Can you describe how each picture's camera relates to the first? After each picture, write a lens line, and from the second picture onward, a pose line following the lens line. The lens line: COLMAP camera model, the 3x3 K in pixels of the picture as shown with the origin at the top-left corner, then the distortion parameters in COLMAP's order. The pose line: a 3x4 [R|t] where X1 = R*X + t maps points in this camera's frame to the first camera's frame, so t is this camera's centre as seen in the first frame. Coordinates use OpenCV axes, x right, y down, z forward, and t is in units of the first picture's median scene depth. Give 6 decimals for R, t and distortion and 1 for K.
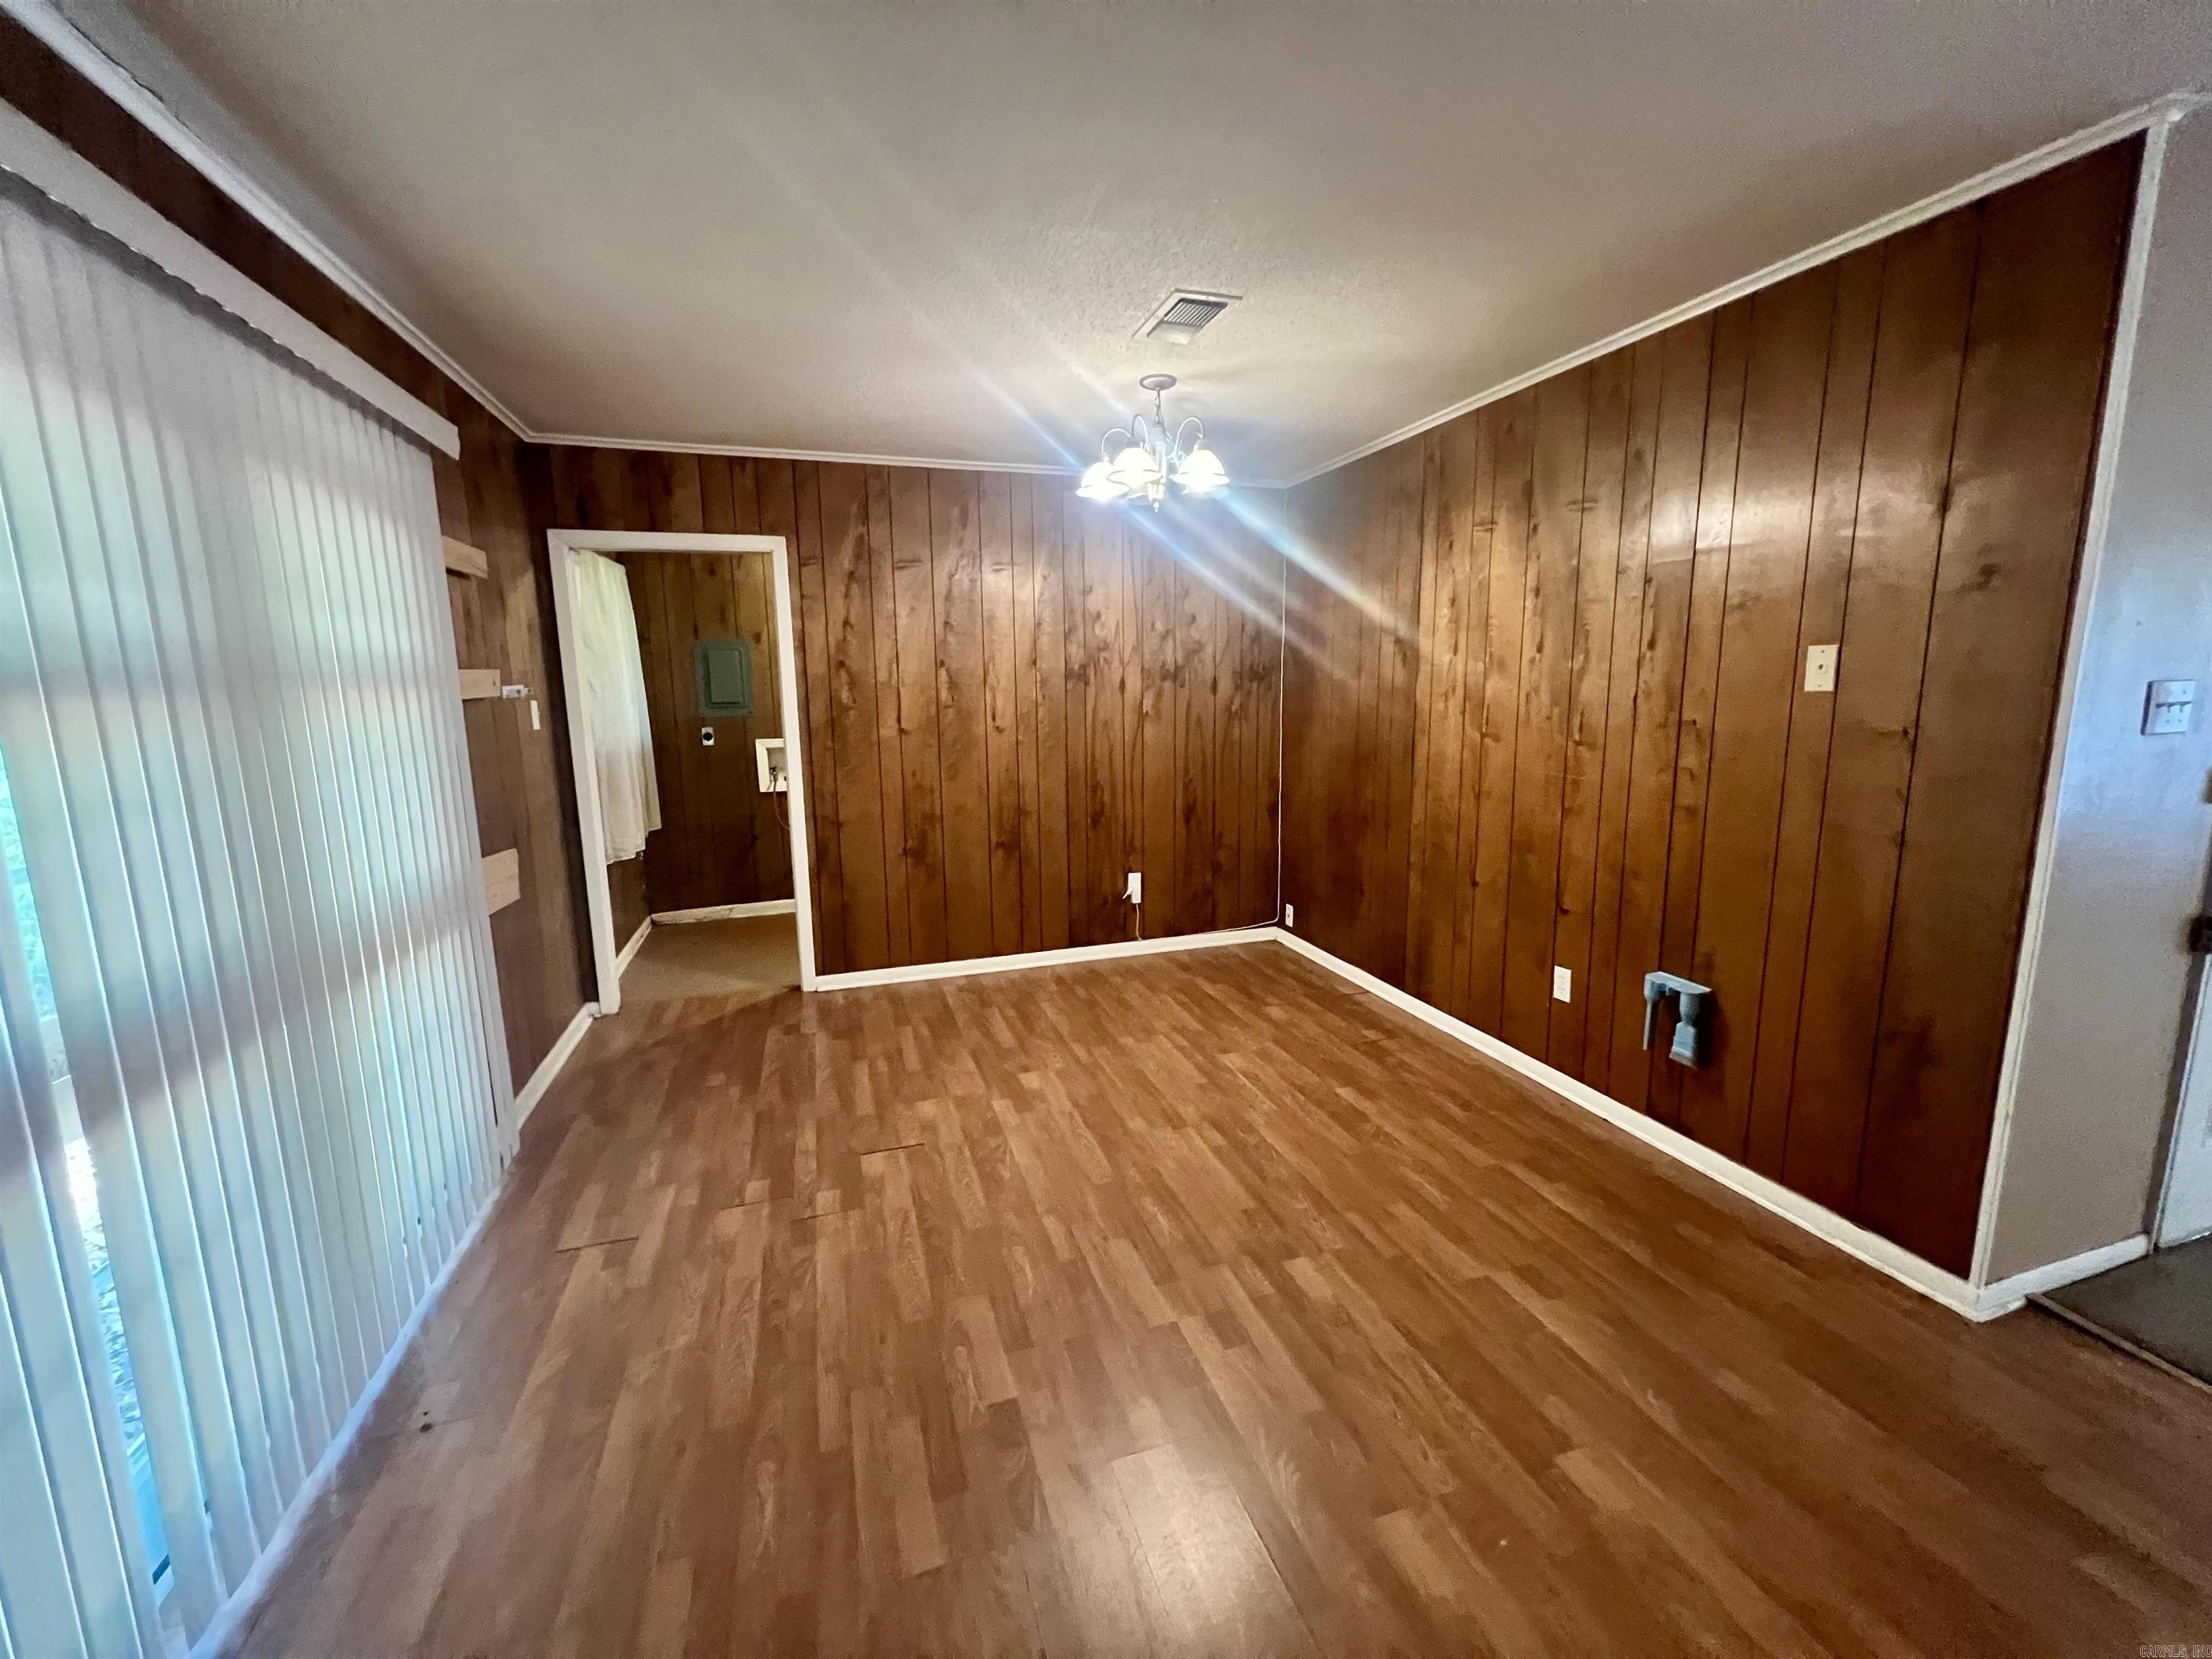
lens RADIAL K [[884.5, 0, 1104.8], [0, 884.5, 826.2], [0, 0, 1]] dist [-0.000313, 0.000186]
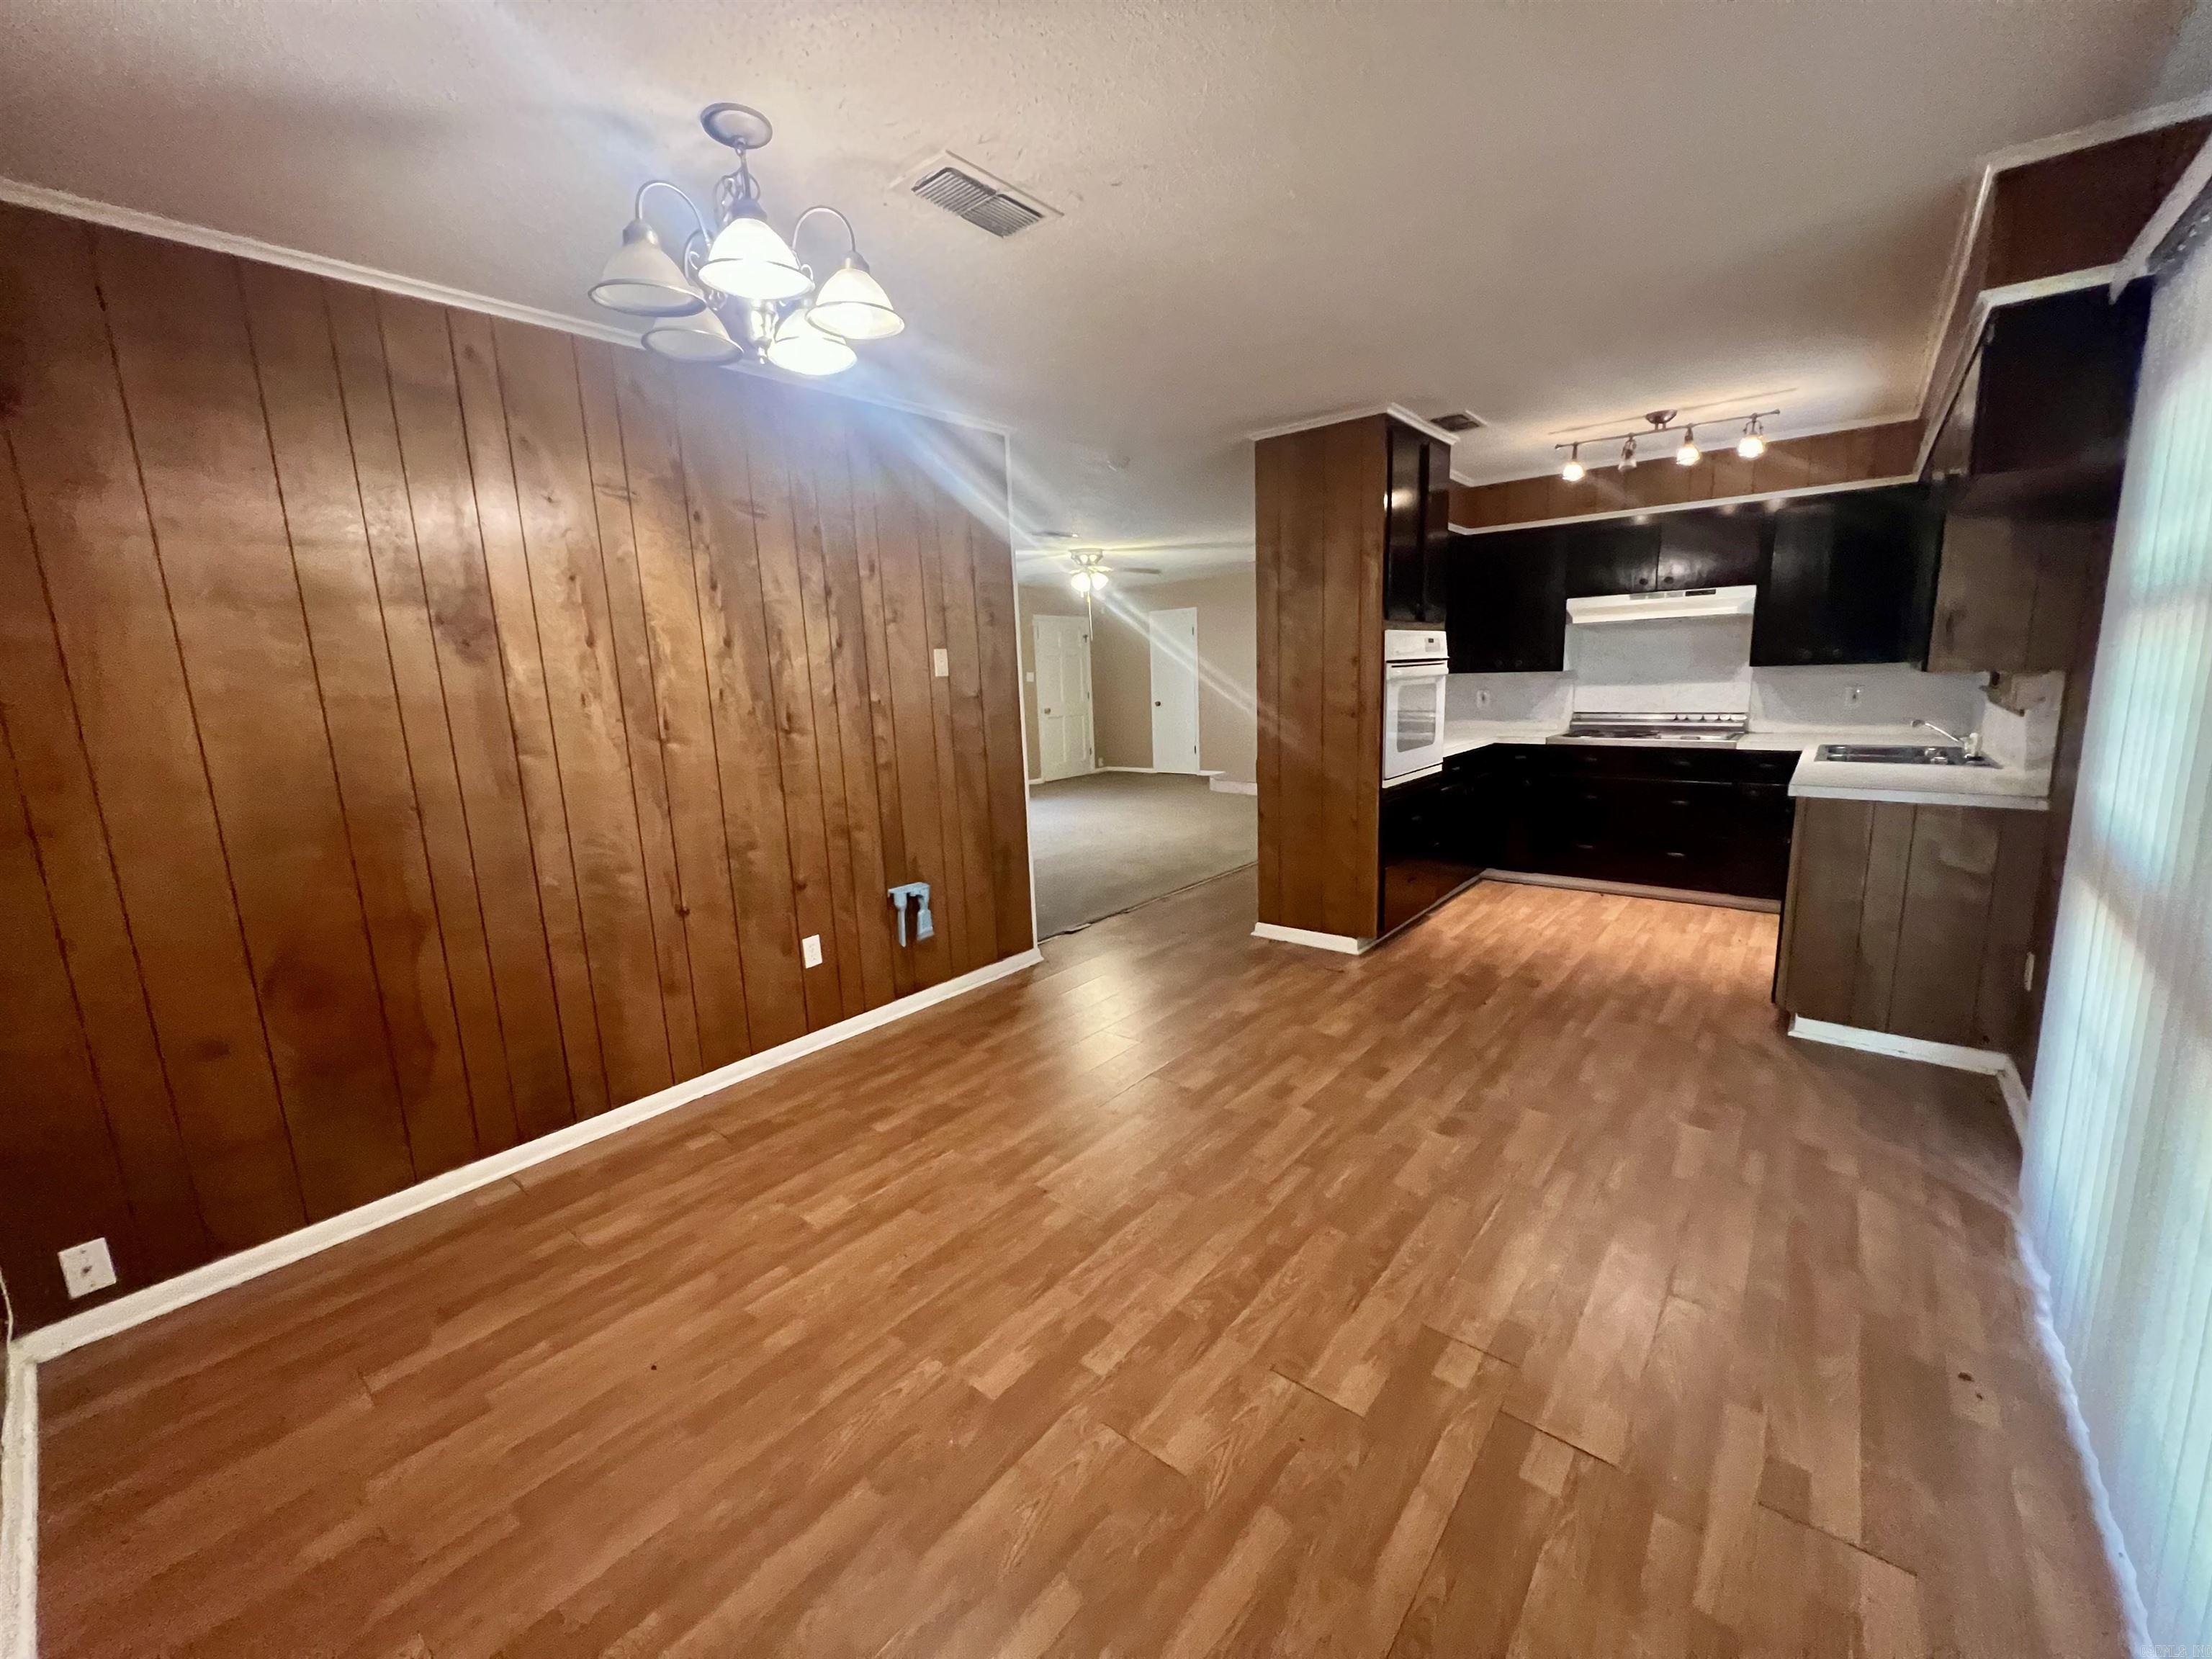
lens RADIAL K [[884.5, 0, 1104.8], [0, 884.5, 826.2], [0, 0, 1]] dist [-0.000313, 0.000186]
pose [[-0.535348, -0.114719, 0.836804, -0.476582], [0.180347, 0.952360, 0.245939, -0.143586], [-0.825153, 0.282578, -0.489155, 0.987099]]
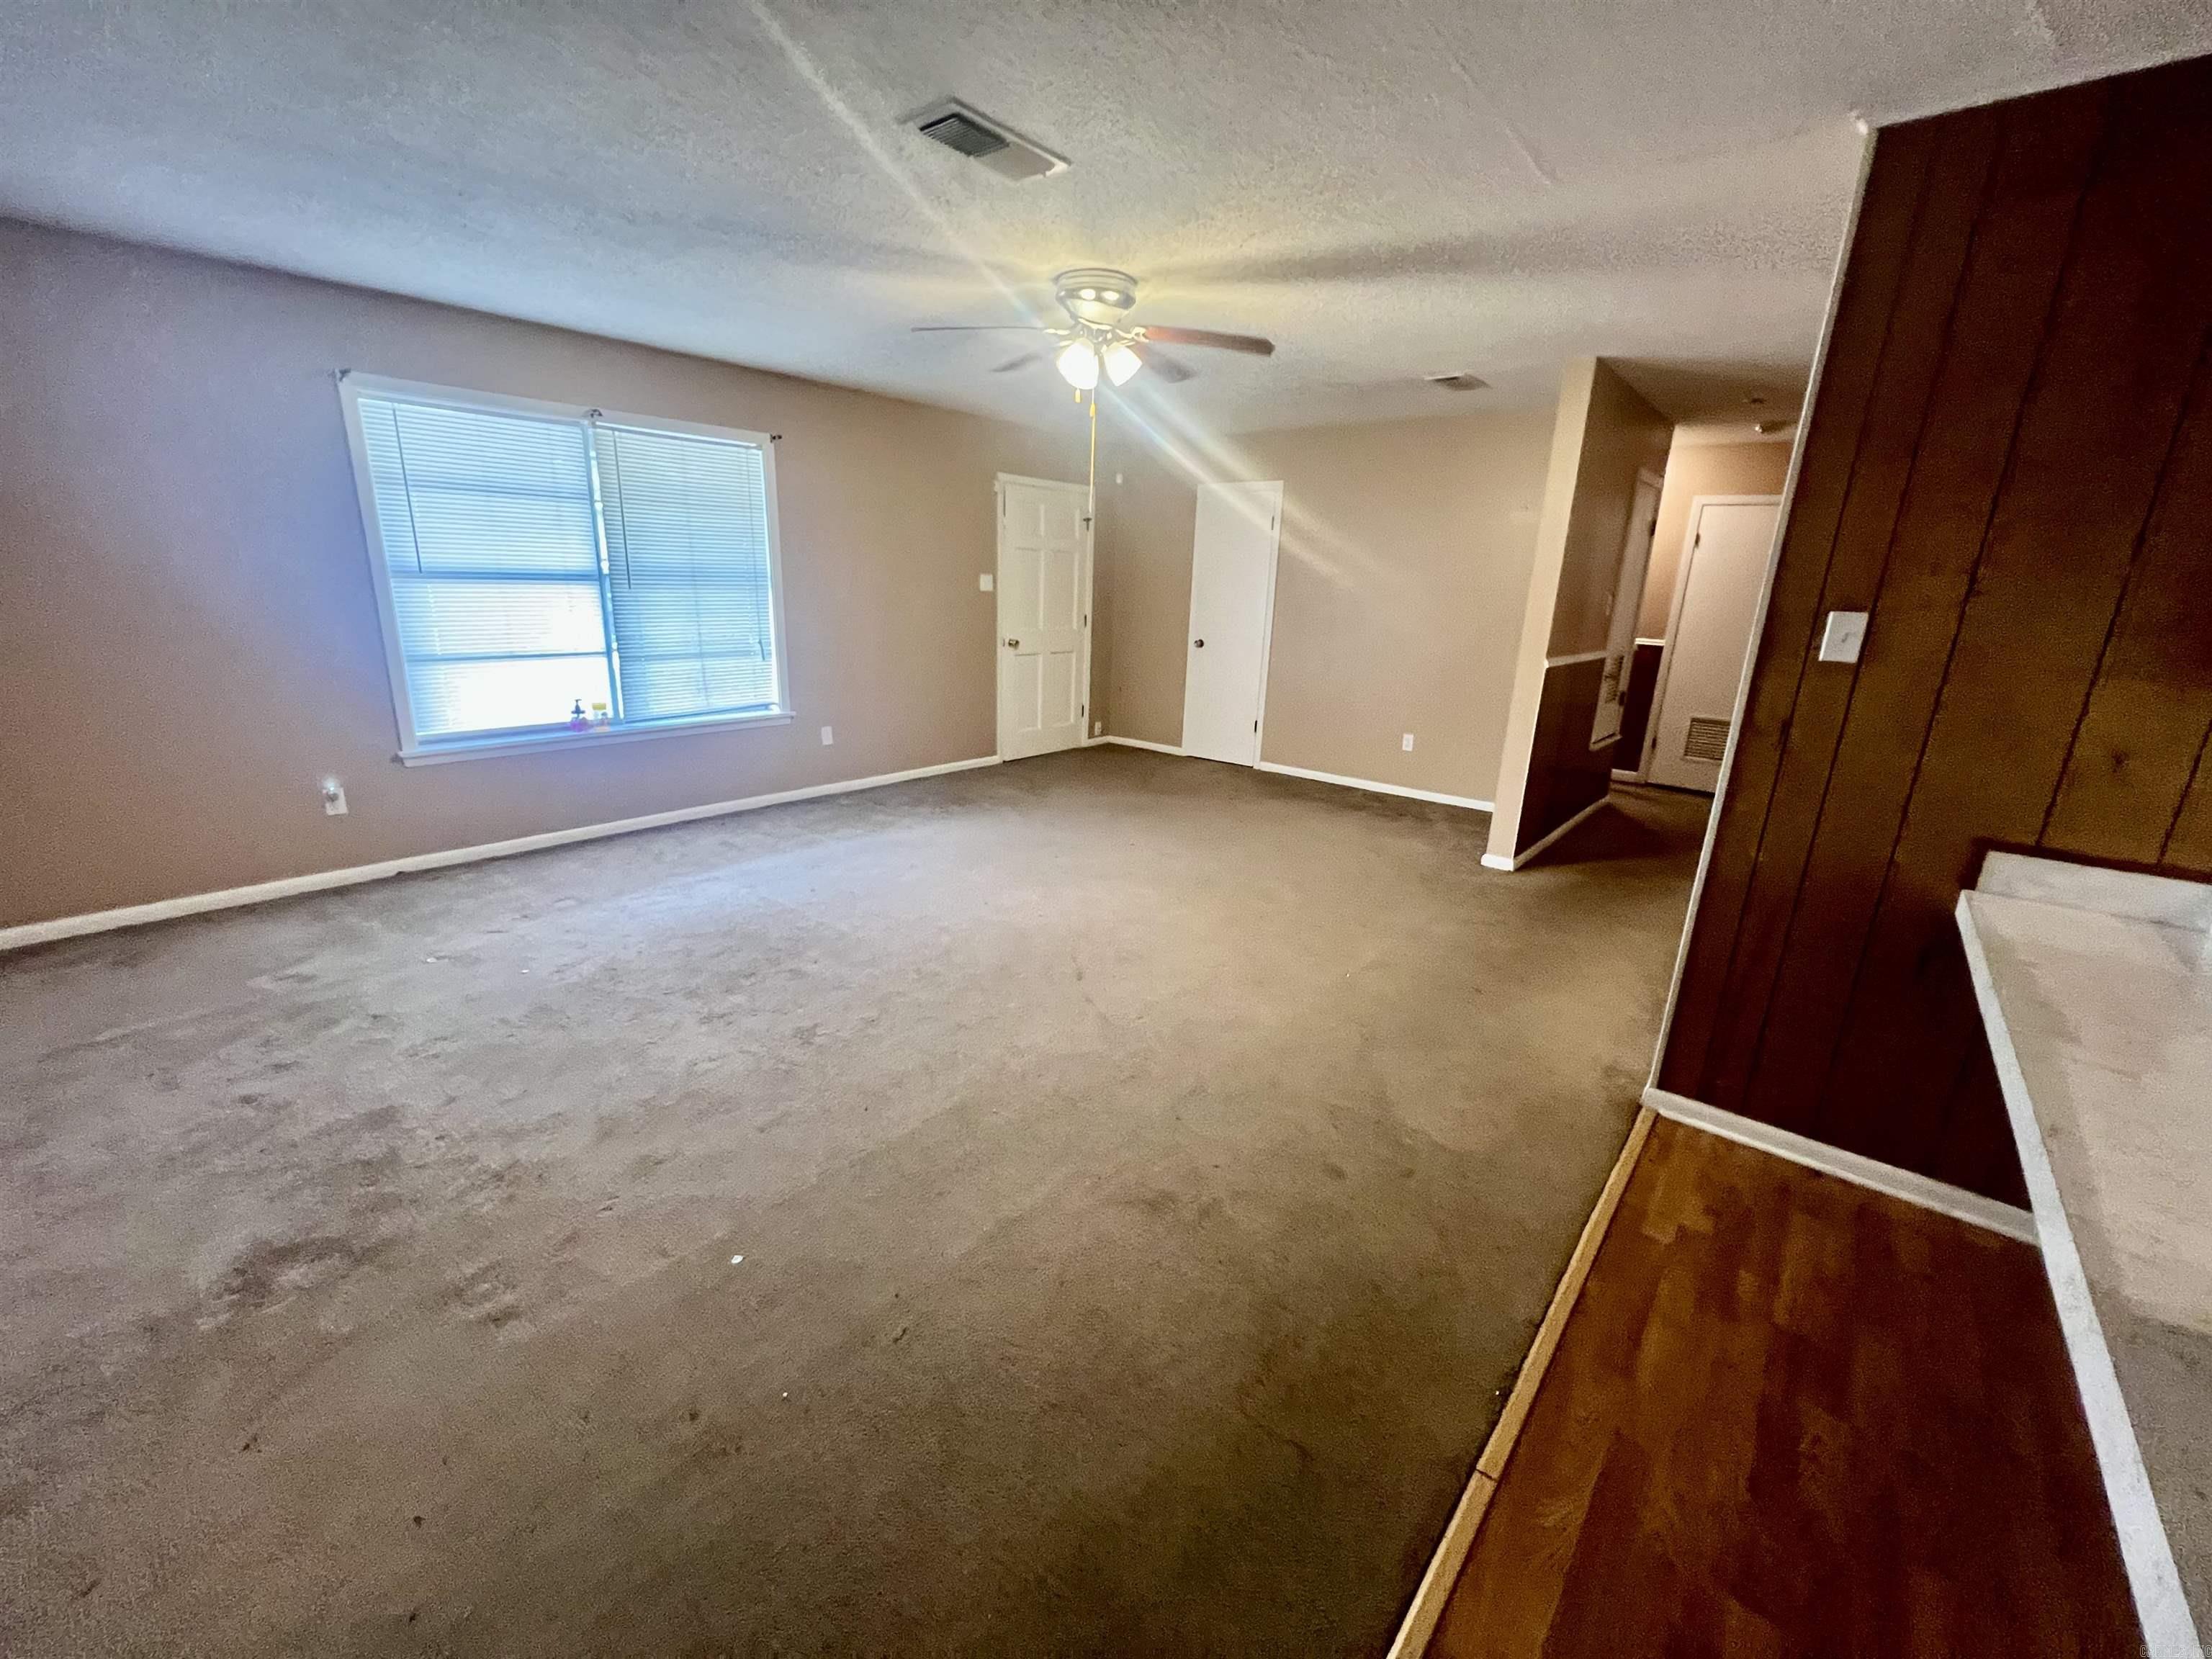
lens RADIAL K [[891.0, 0, 1098.2], [0, 891.0, 822.2], [0, 0, 1]] dist [-0.001218, -0.000209]
pose [[-0.522961, -0.234672, 0.819415, 0.563806], [0.111028, 0.934406, 0.338463, -0.061376], [-0.845095, 0.267981, -0.462603, 0.337972]]
